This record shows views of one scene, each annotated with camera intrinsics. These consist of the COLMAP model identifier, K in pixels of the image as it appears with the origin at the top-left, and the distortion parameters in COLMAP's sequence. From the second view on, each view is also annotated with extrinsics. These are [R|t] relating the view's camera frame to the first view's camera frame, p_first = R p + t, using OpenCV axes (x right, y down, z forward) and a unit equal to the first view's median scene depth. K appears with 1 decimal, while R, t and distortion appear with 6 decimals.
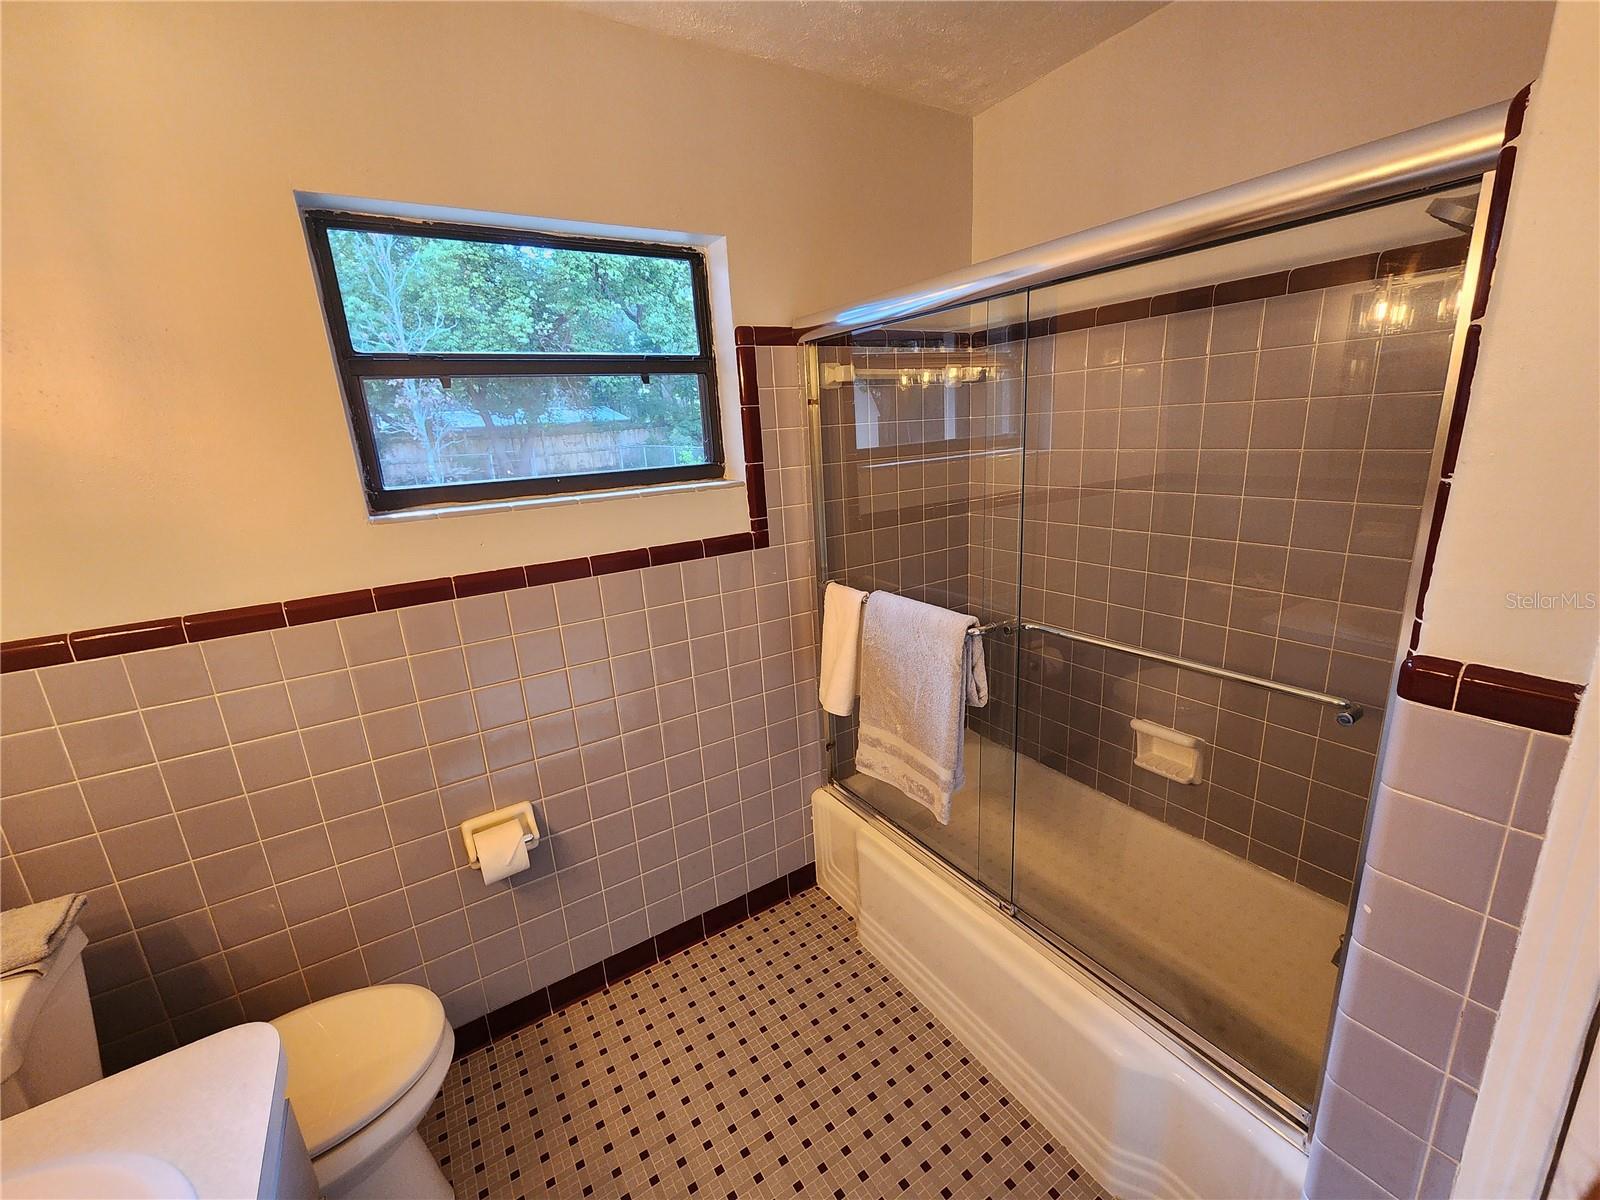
lens RADIAL K [[659.0, 0, 797.5], [0, 659.0, 608.4], [0, 0, 1]] dist [0.003696, -0.001116]
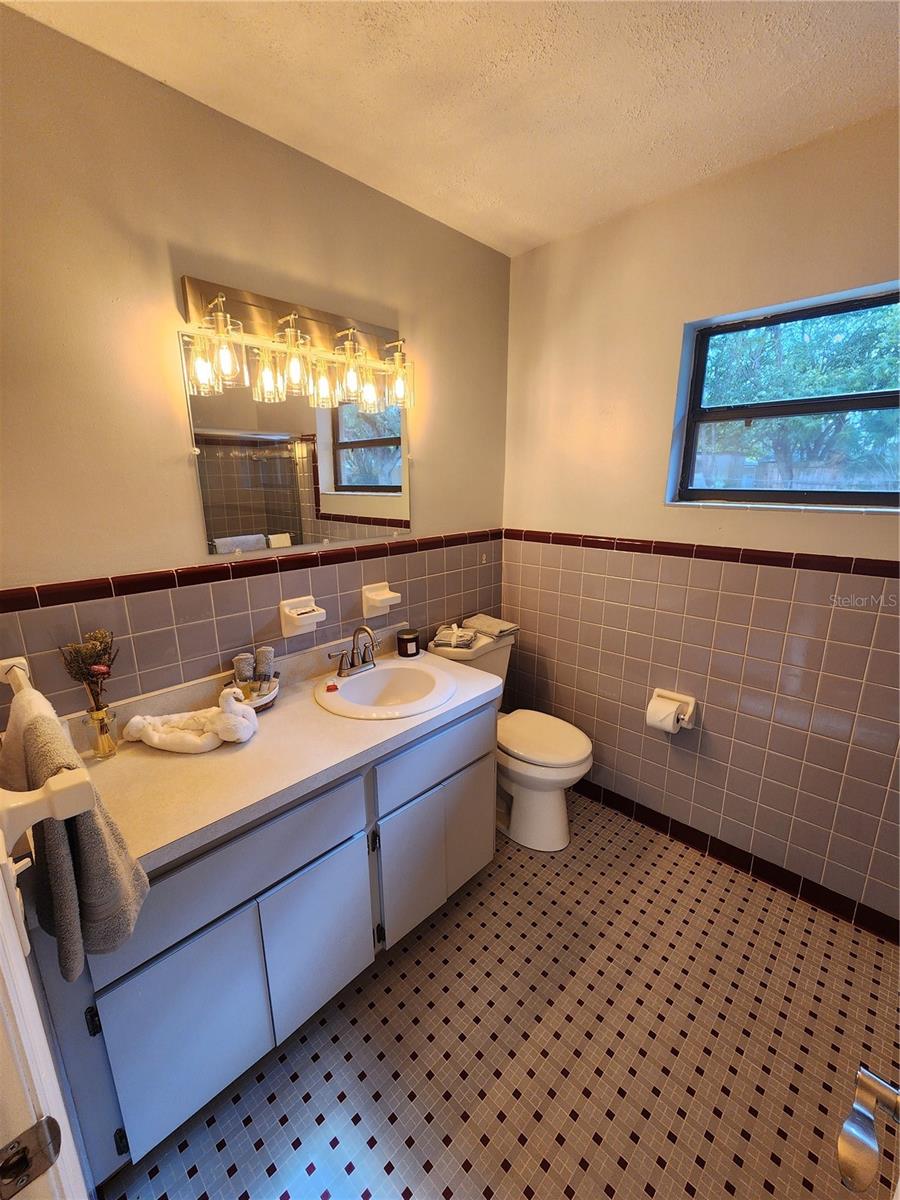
lens RADIAL K [[494.2, 0, 442.7], [0, 494.2, 598.0], [0, 0, 1]] dist [0.003696, -0.001116]
pose [[0.227468, 0.293419, -0.928527, 0.478280], [-0.261451, 0.936915, 0.232020, -0.041100], [0.938031, 0.189988, 0.289833, 0.078172]]
